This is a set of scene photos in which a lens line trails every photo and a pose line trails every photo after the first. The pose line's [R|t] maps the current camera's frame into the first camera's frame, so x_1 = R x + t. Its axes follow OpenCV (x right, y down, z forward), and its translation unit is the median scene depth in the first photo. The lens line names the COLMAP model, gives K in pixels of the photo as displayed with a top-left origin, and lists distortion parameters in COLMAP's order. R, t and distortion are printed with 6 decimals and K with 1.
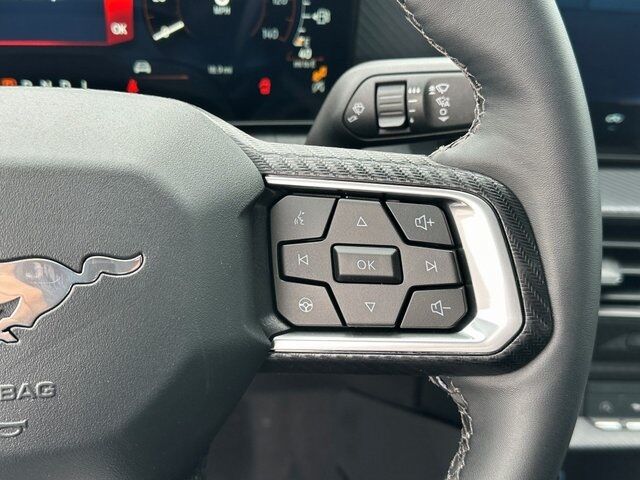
lens RADIAL K [[812.4, 0, 320.0], [0, 812.4, 240.0], [0, 0, 1]] dist [0.210395, -0.020227]
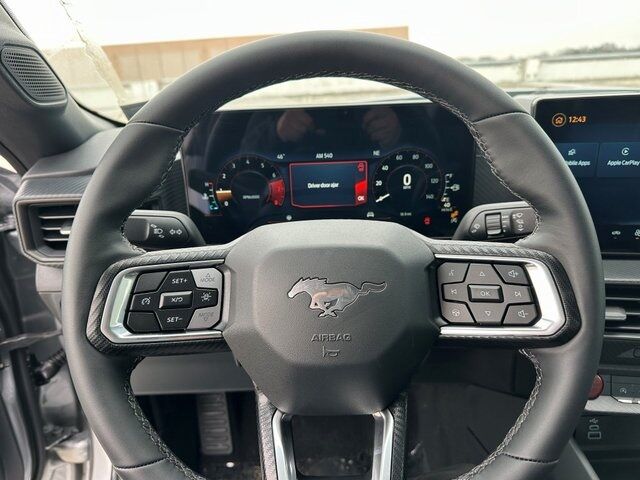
lens RADIAL K [[461.5, 0, 307.7], [0, 461.5, 239.6], [0, 0, 1]] dist [-0.022019, -0.006639]
pose [[0.958604, -0.020257, -0.284020, -0.043184], [-0.029459, 0.985058, -0.169684, 0.107203], [0.283214, 0.171026, 0.943684, -0.290982]]
